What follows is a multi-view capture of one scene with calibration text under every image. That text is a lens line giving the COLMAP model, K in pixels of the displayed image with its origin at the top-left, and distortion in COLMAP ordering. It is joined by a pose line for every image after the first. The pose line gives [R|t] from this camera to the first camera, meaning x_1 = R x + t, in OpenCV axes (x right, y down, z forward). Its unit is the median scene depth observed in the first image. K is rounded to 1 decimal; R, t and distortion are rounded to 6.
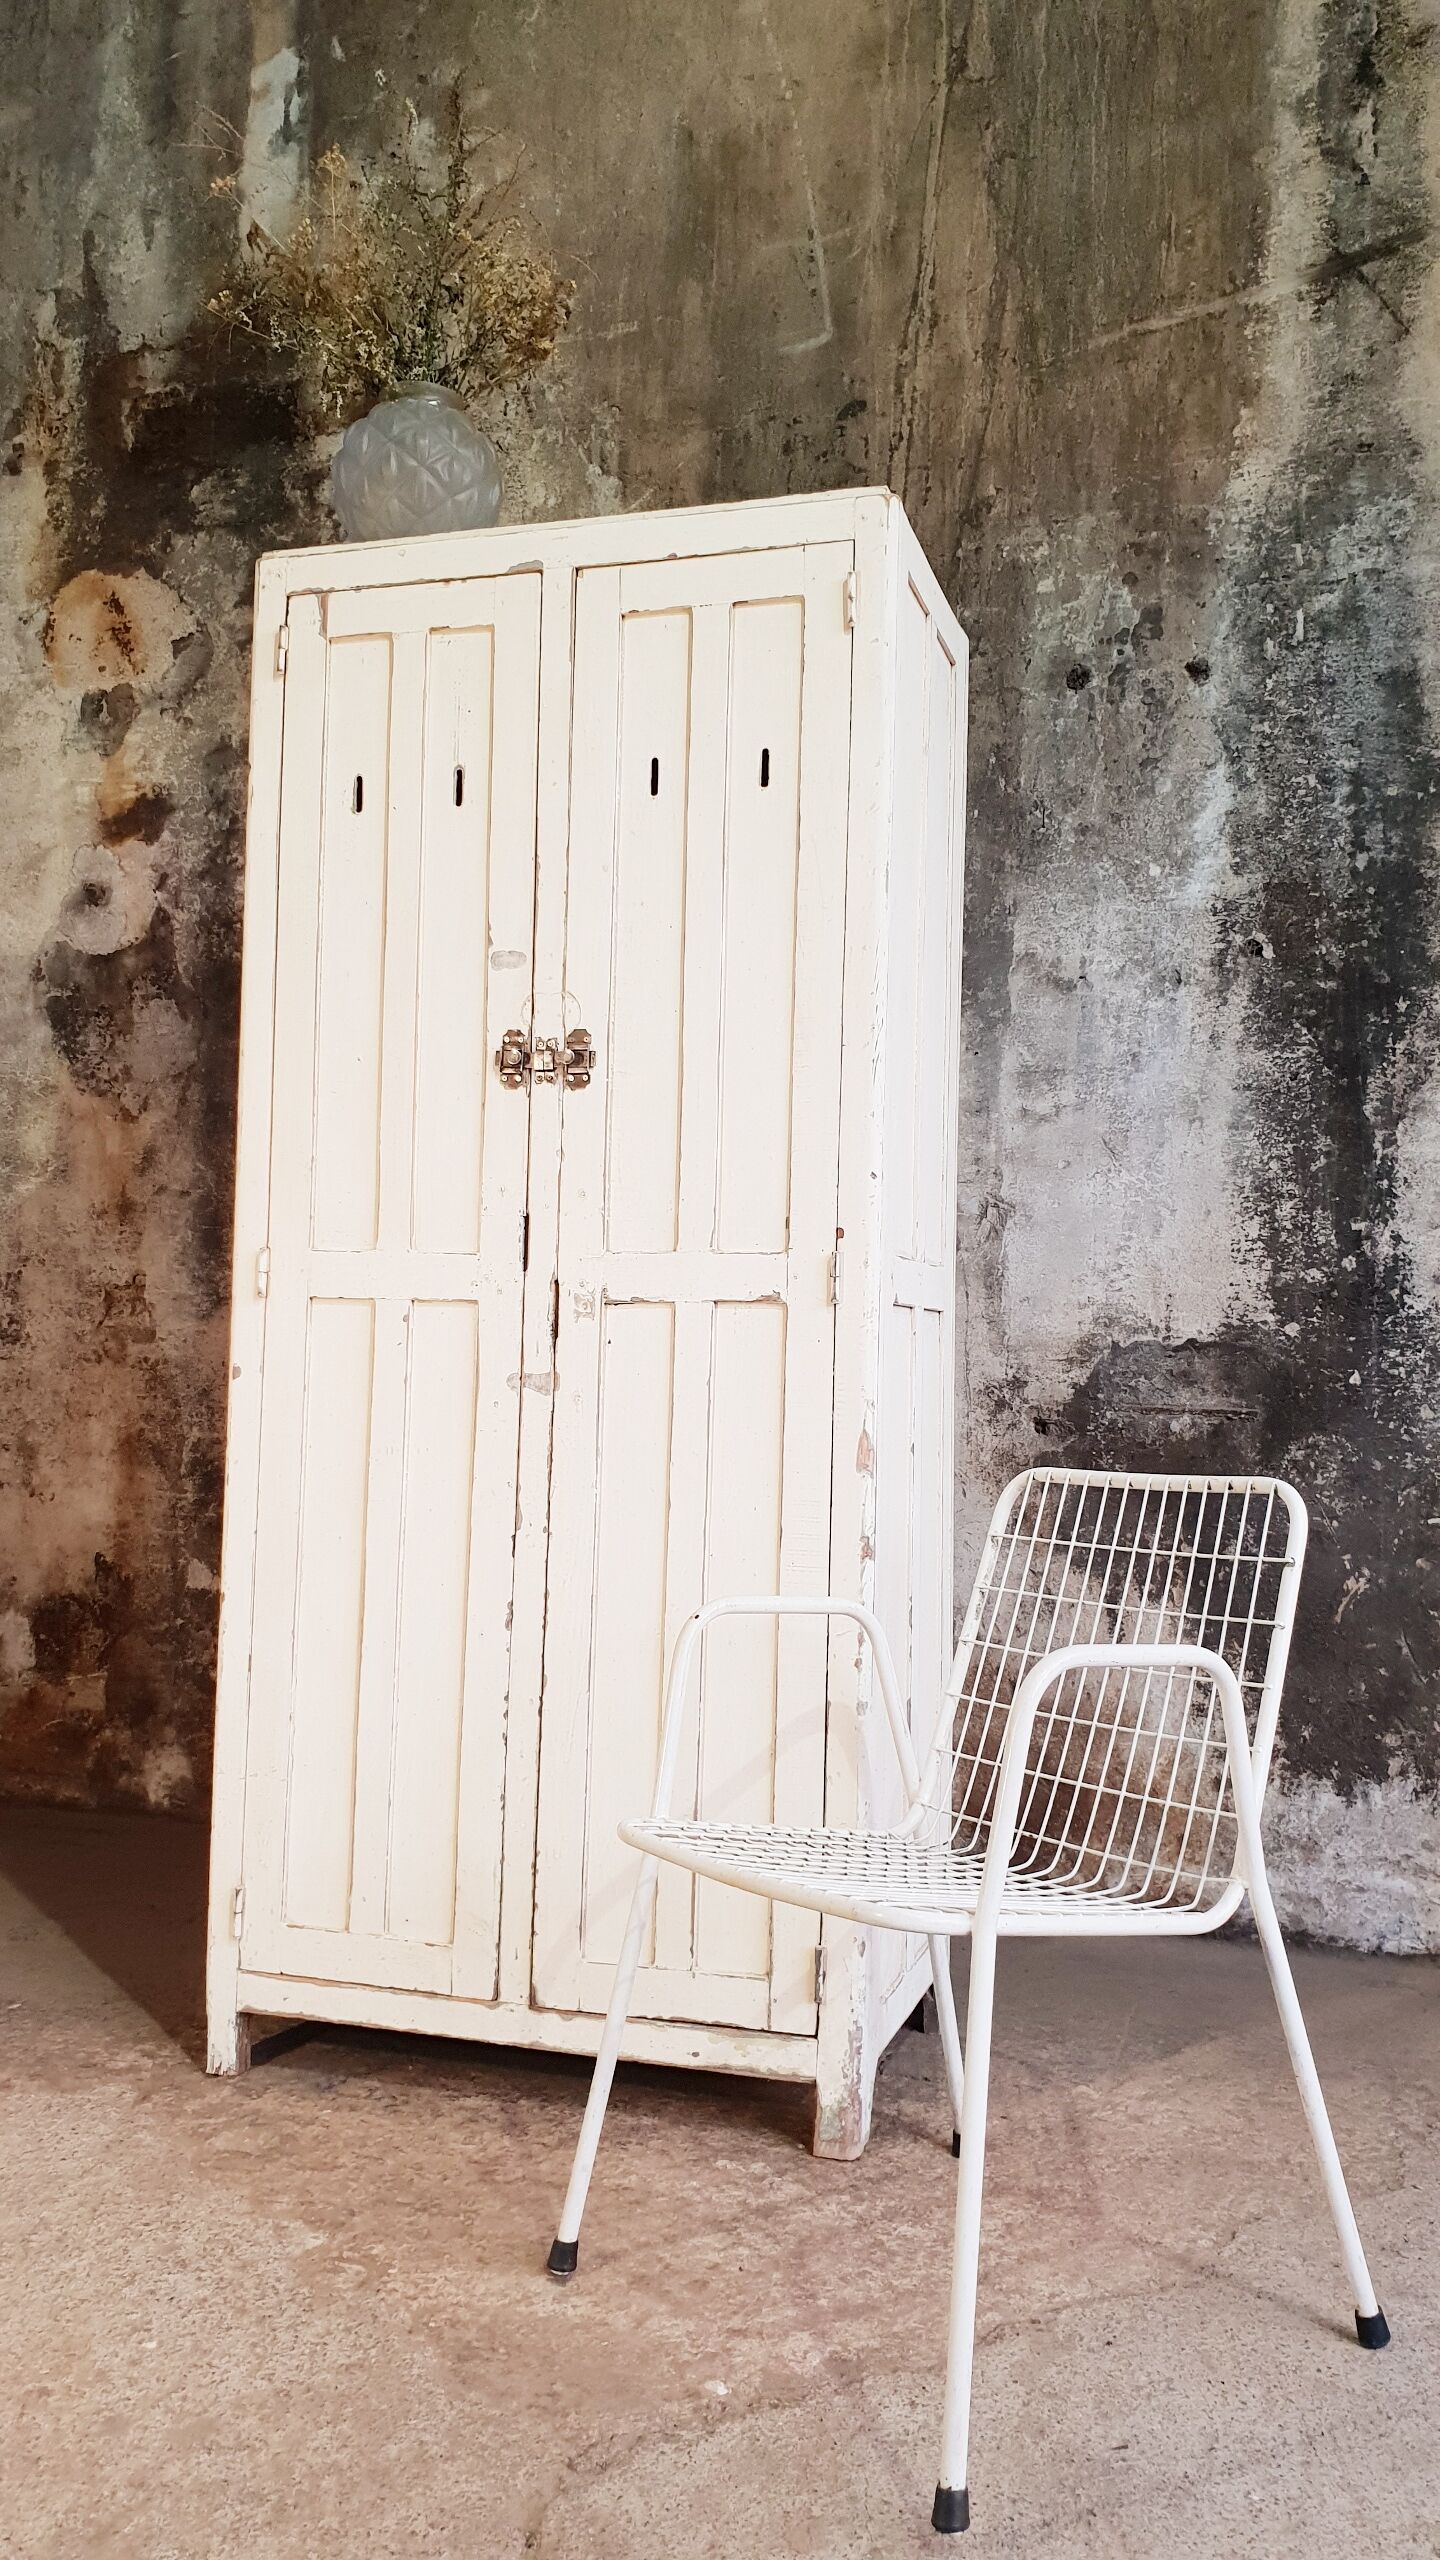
lens RADIAL K [[2016.3, 0, 745.0], [0, 2016.3, 1281.1], [0, 0, 1]] dist [-0.010477, 0.043516]
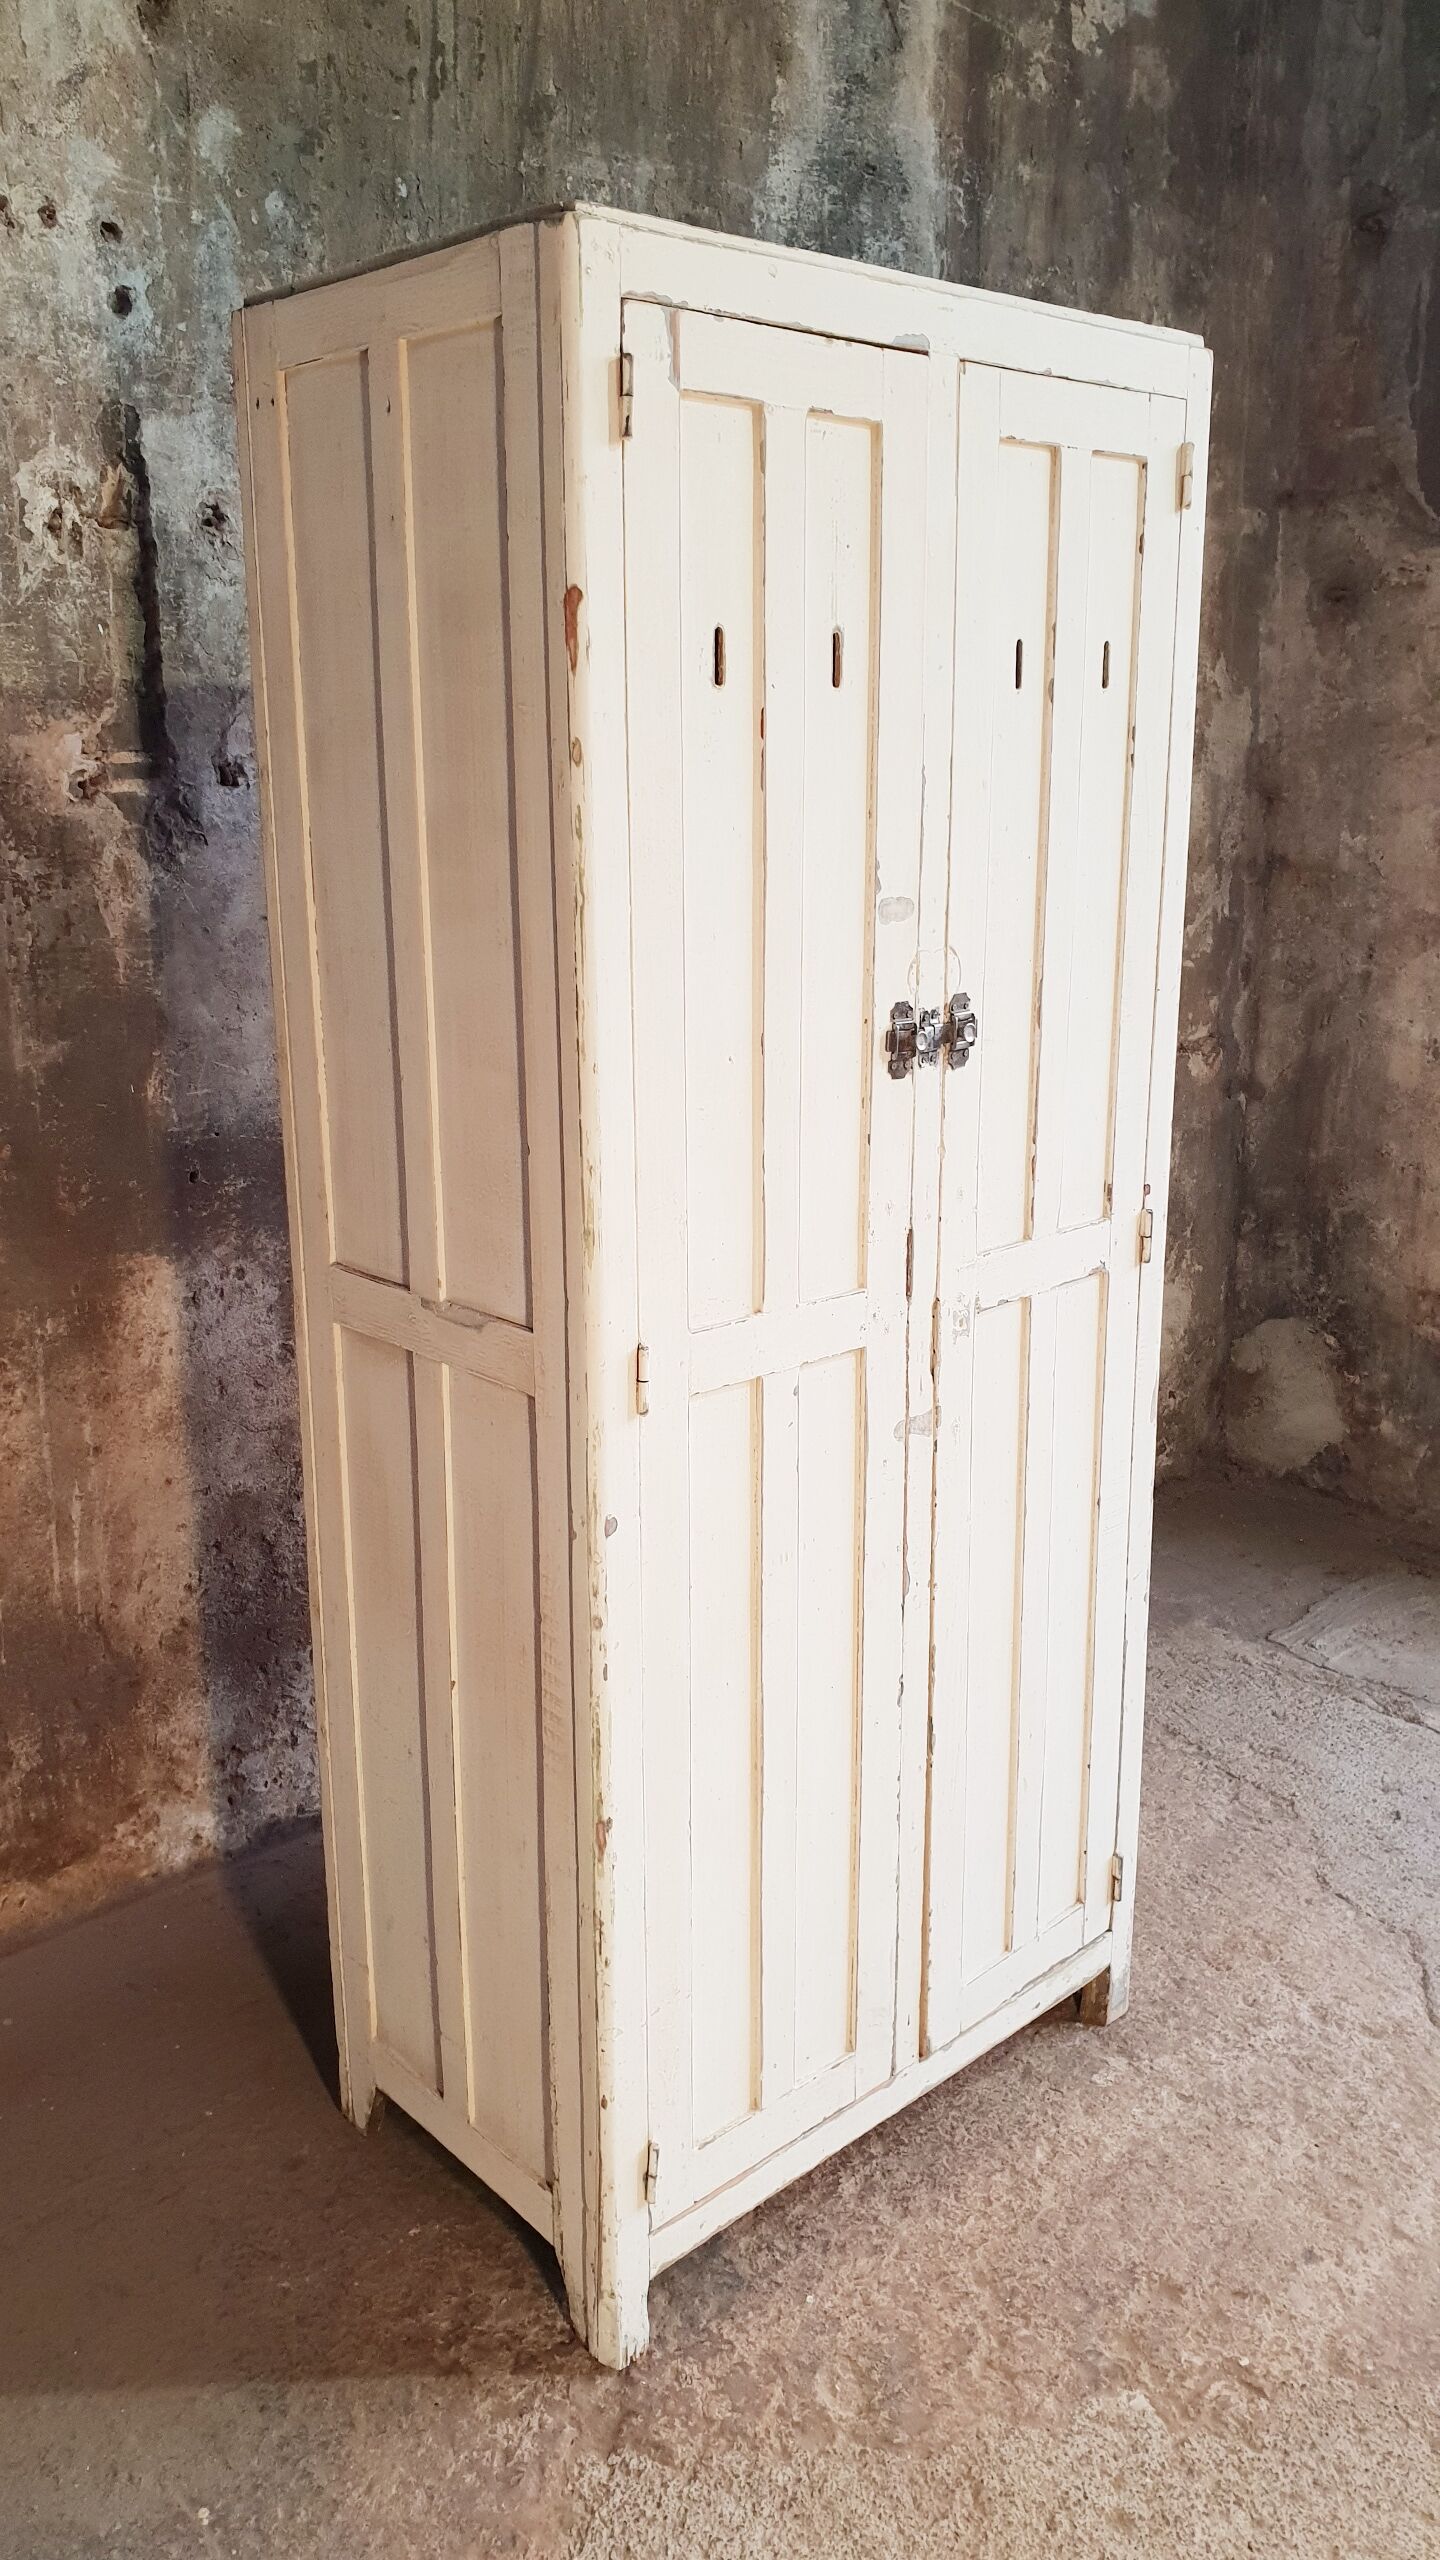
lens RADIAL K [[2016.3, 0, 733.6], [0, 2016.3, 1249.8], [0, 0, 1]] dist [-0.010477, 0.043516]
pose [[0.503865, -0.235899, 0.830946, -0.626441], [-0.019546, 0.958625, 0.283999, -0.194503], [-0.863561, -0.159339, 0.478406, 0.519968]]
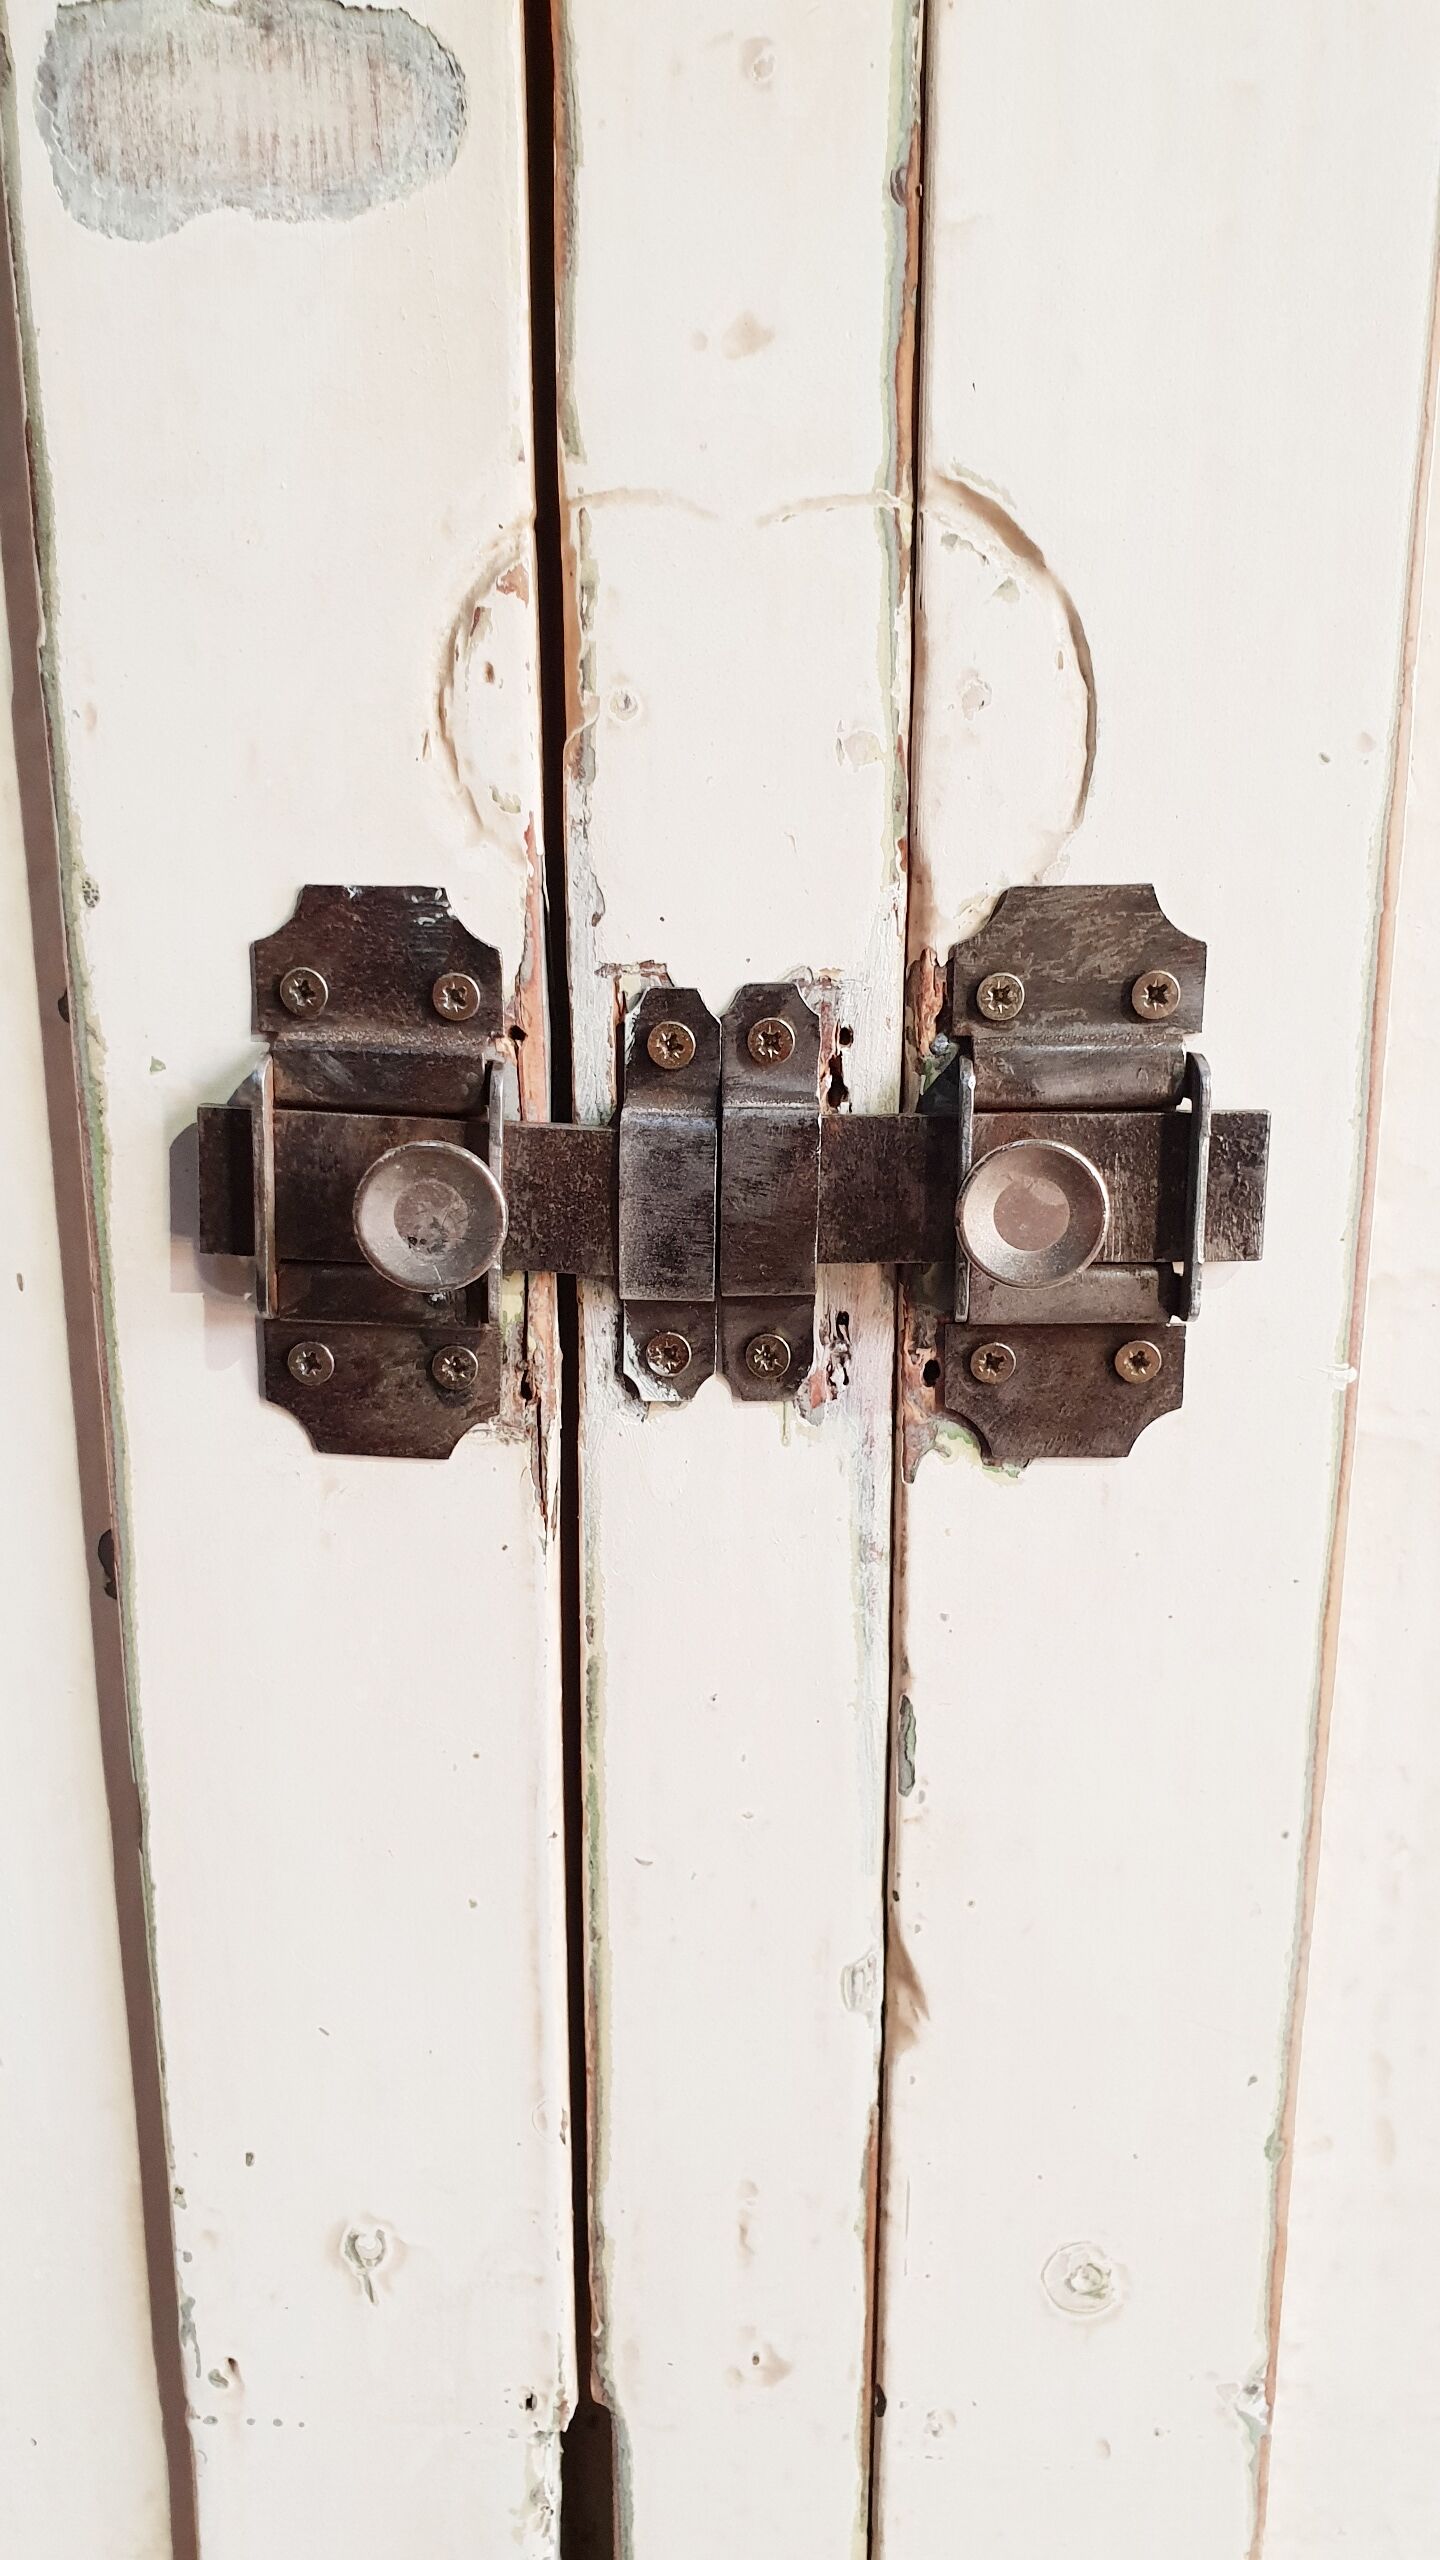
lens RADIAL K [[2016.3, 0, 735.3], [0, 2016.3, 1263.9], [0, 0, 1]] dist [-0.010477, 0.043516]
pose [[0.965249, -0.091132, 0.244928, -0.095724], [0.014616, 0.954585, 0.297581, -0.106353], [-0.260923, -0.283660, 0.922744, 0.694342]]
